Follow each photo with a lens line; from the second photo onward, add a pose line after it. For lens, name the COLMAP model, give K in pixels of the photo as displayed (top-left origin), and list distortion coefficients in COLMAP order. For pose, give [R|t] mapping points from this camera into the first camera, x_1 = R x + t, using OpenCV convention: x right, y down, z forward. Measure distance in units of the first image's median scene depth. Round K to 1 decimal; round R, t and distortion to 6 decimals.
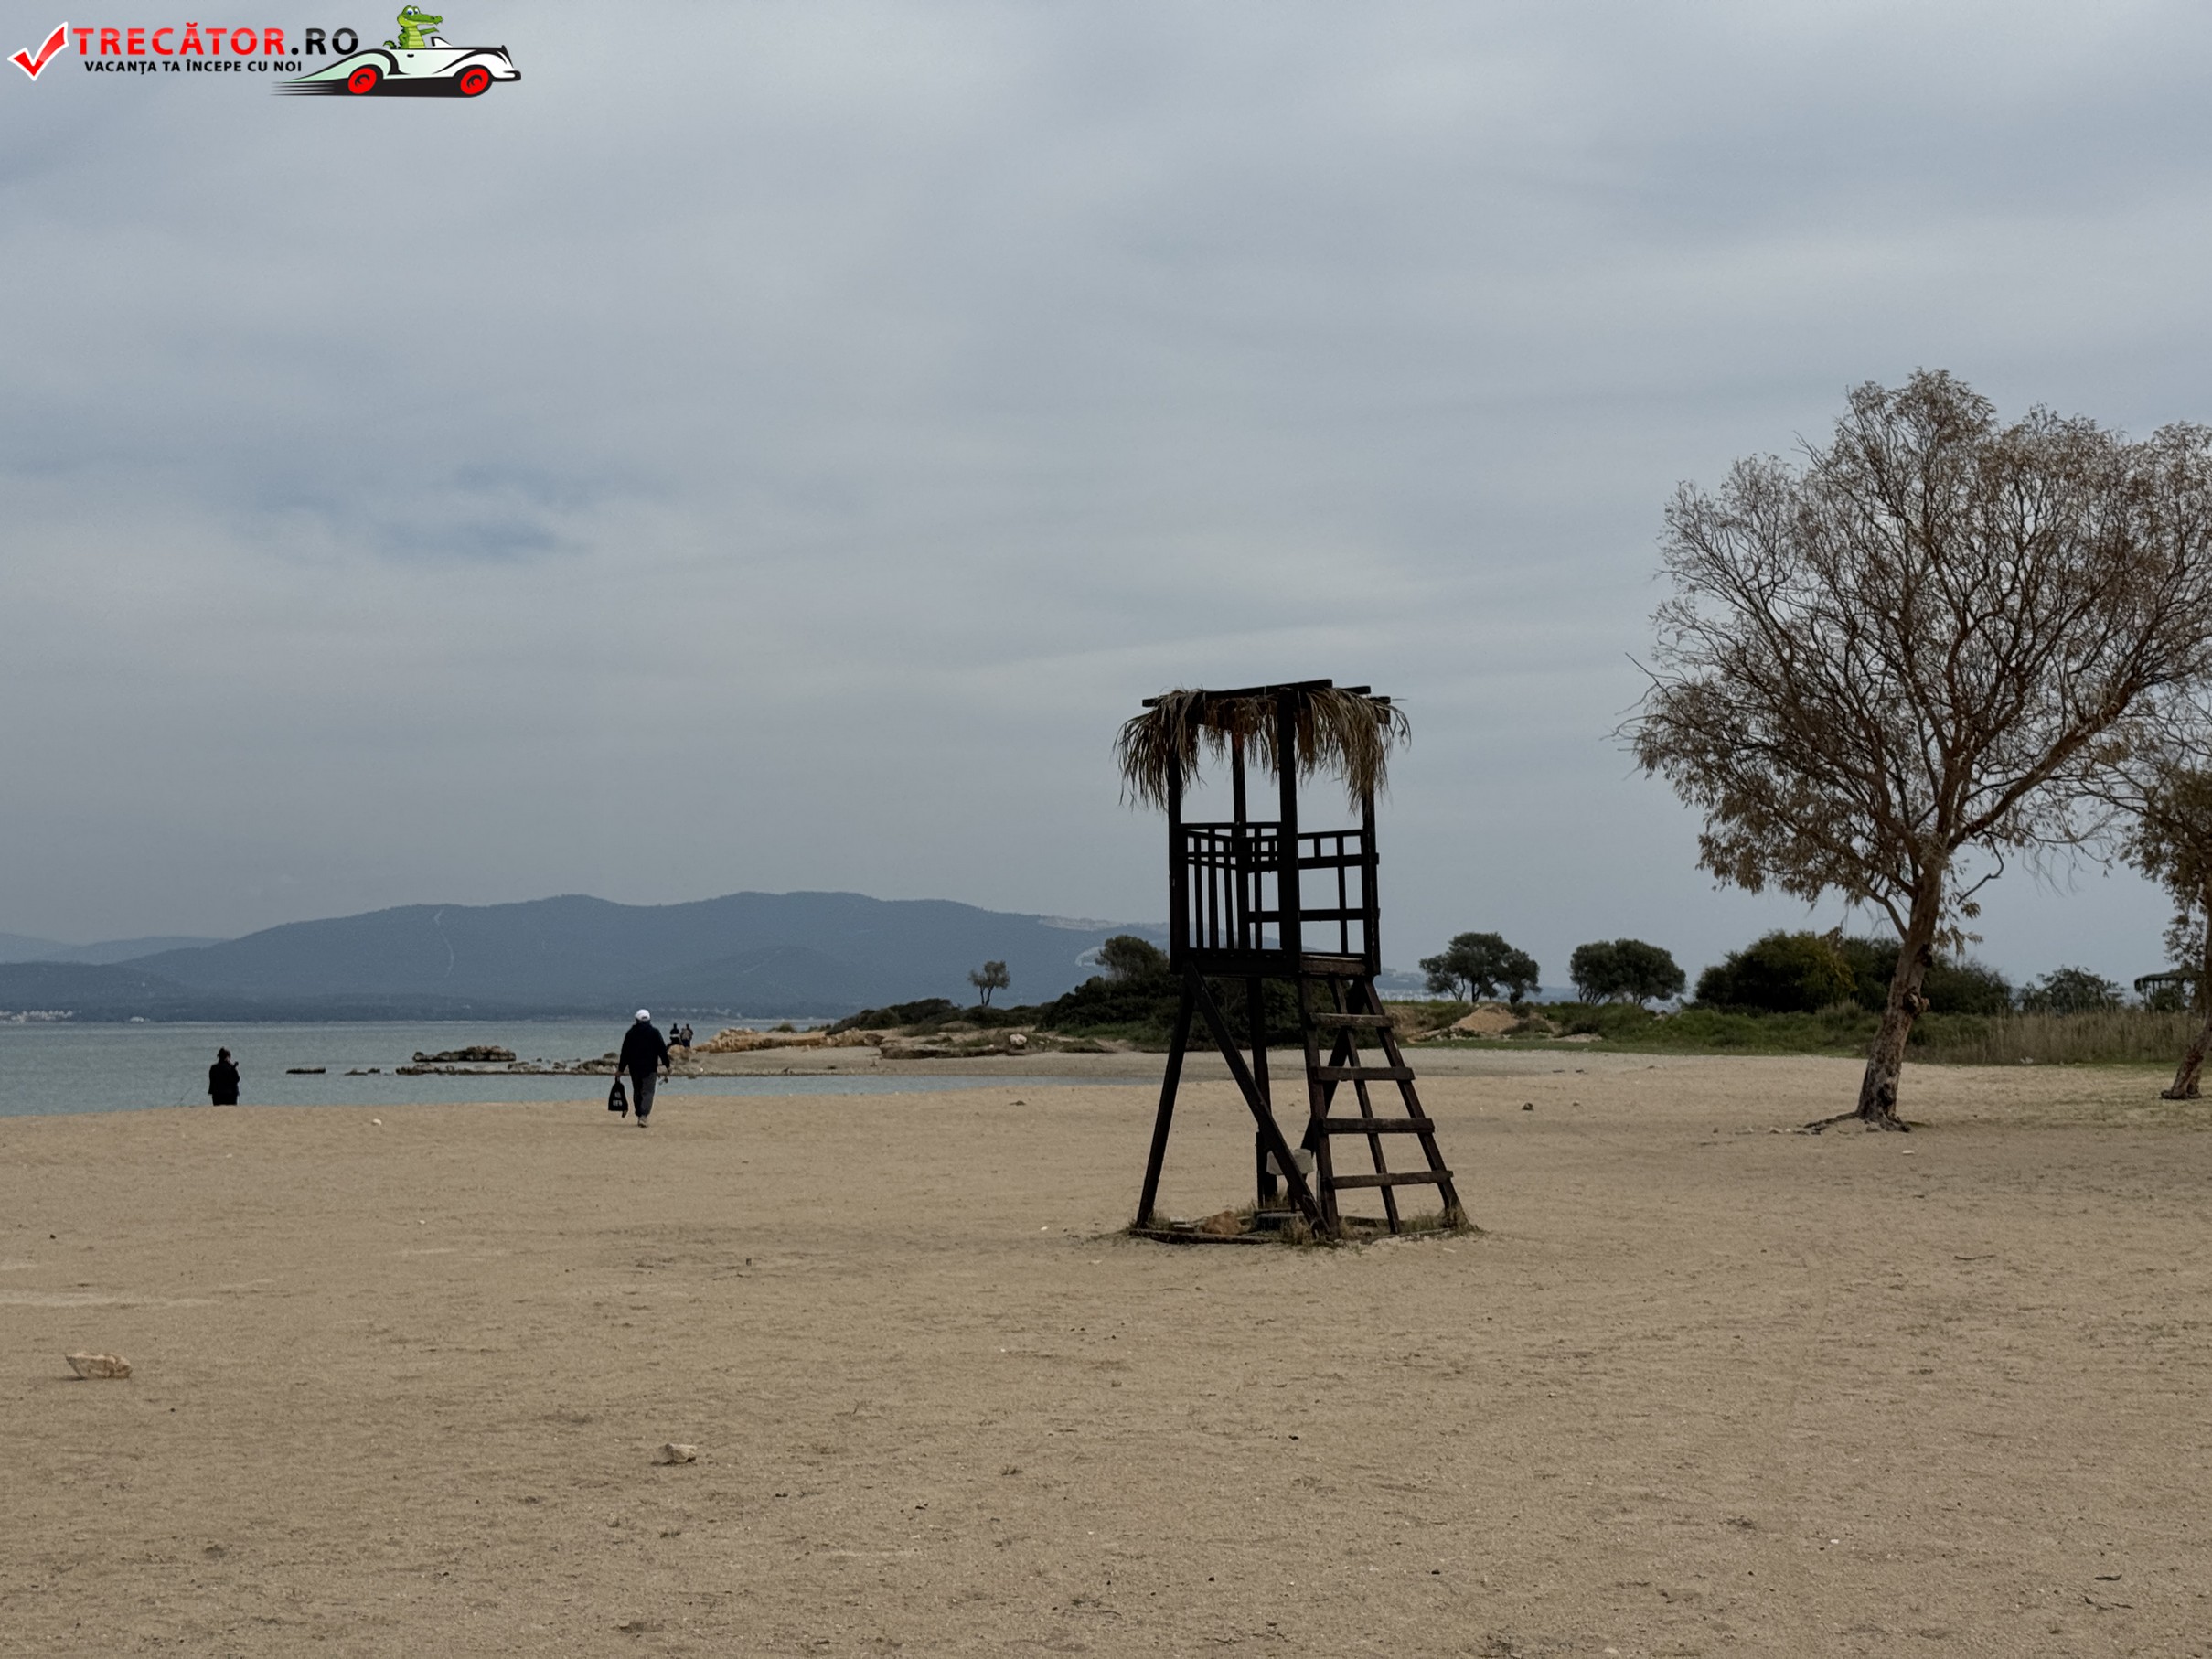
lens RADIAL K [[3084.1, 0, 1123.2], [0, 3084.1, 815.5], [0, 0, 1]] dist [0.130075, 0.000000]
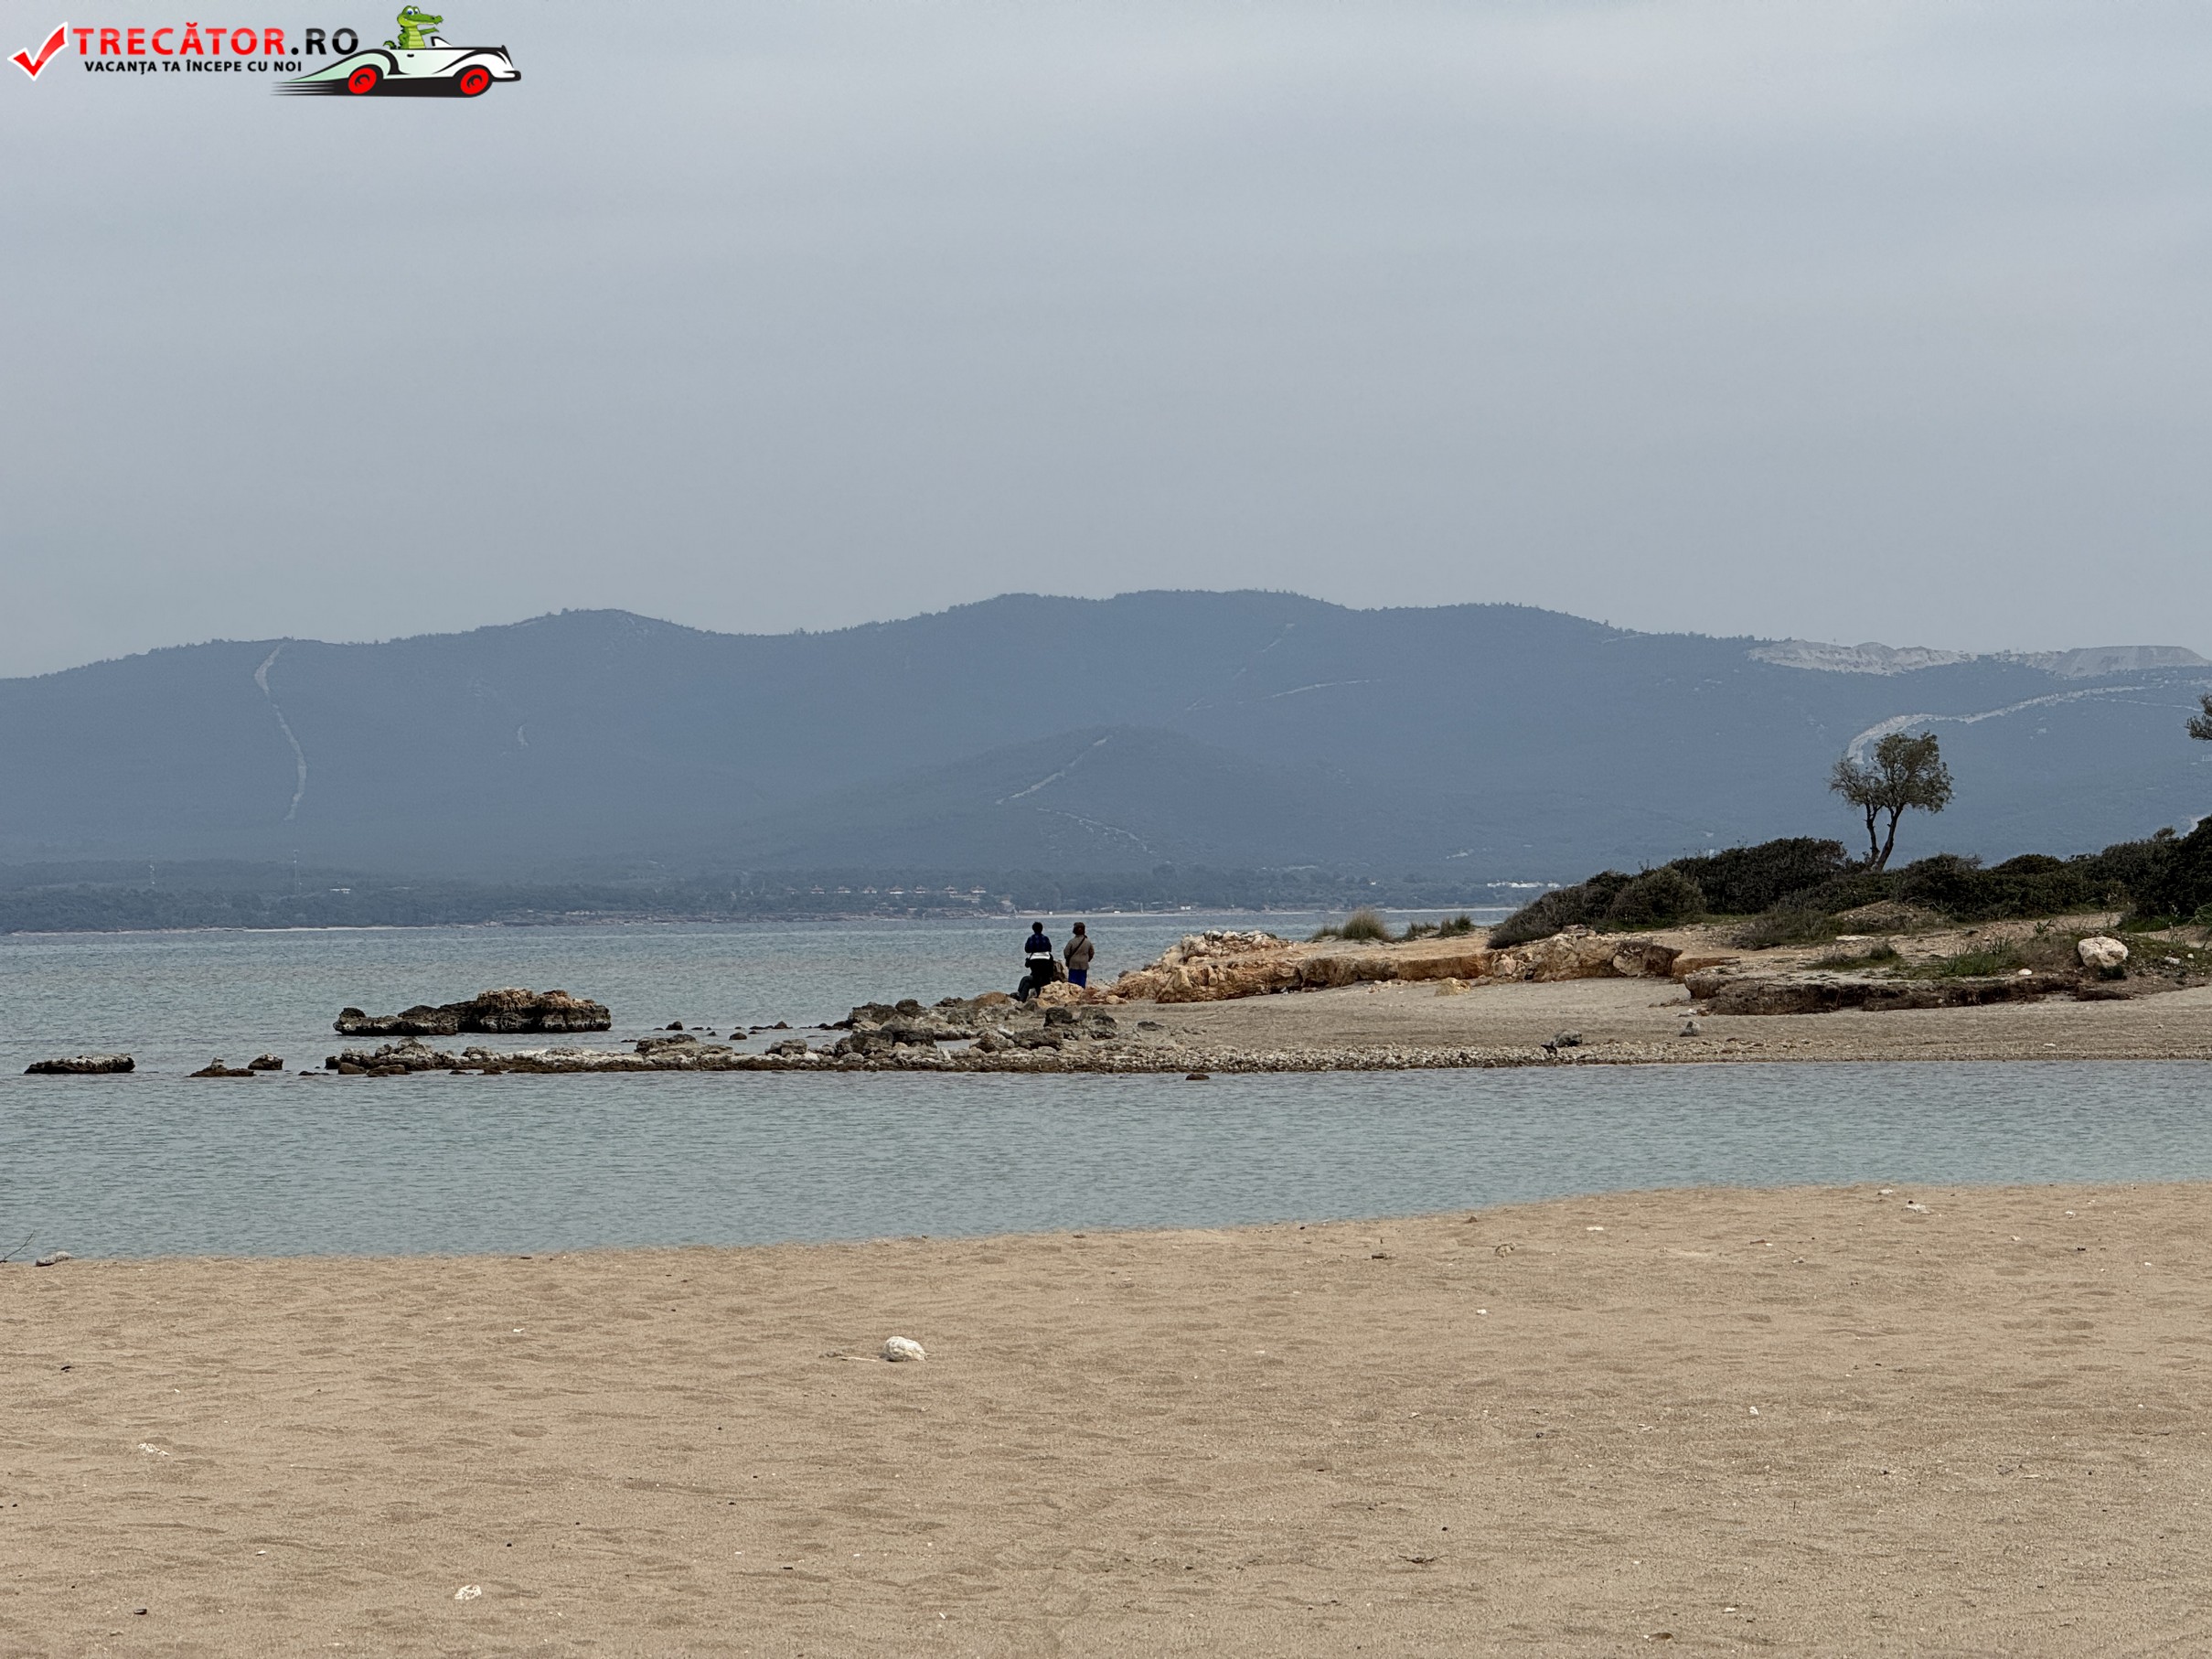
lens RADIAL K [[7770.8, 0, 1084.2], [0, 7770.8, 838.2], [0, 0, 1]] dist [0.248347, 0.000000]
pose [[0.993511, -0.017968, -0.112311, -0.046018], [0.024384, 0.998132, 0.056017, 0.008527], [0.111095, -0.058392, 0.992093, 0.125648]]
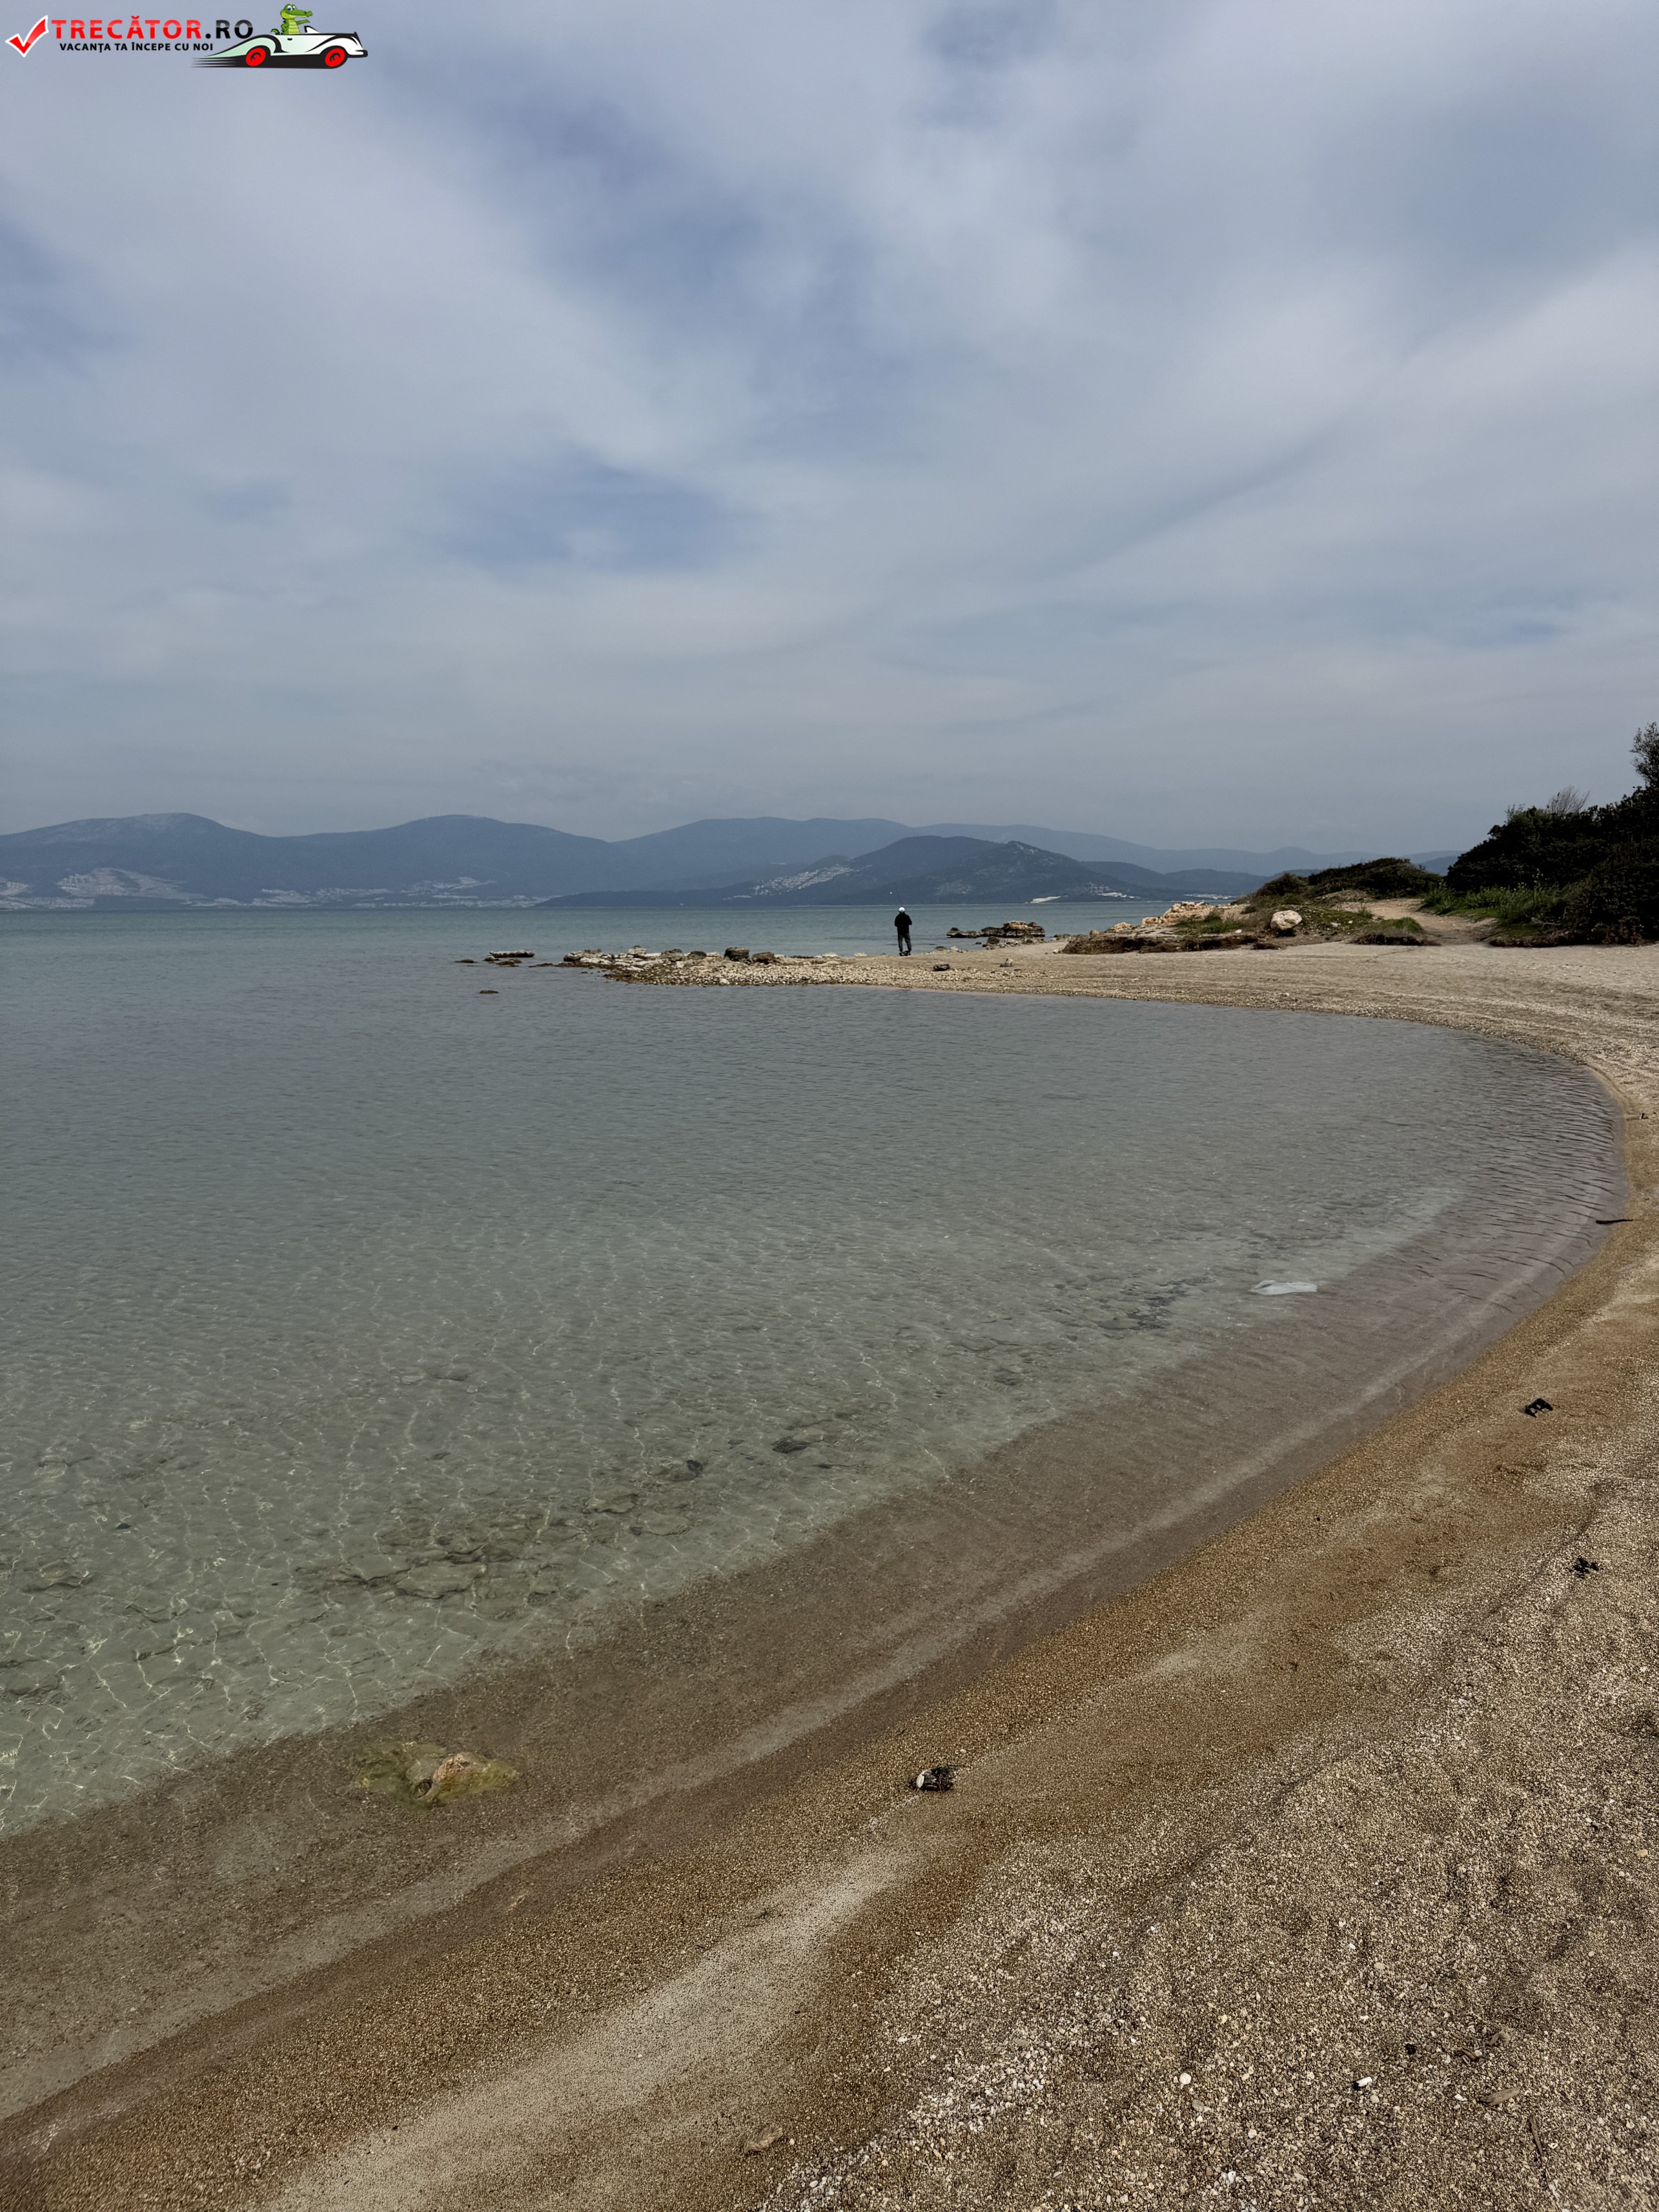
lens RADIAL K [[1546.2, 0, 848.2], [0, 1546.2, 1103.0], [0, 0, 1]] dist [0.075919, -0.104729]
pose [[0.791765, 0.070431, -0.606752, 0.073503], [0.049379, 0.982699, 0.178506, 0.047802], [0.608827, -0.171296, 0.774588, 0.682165]]
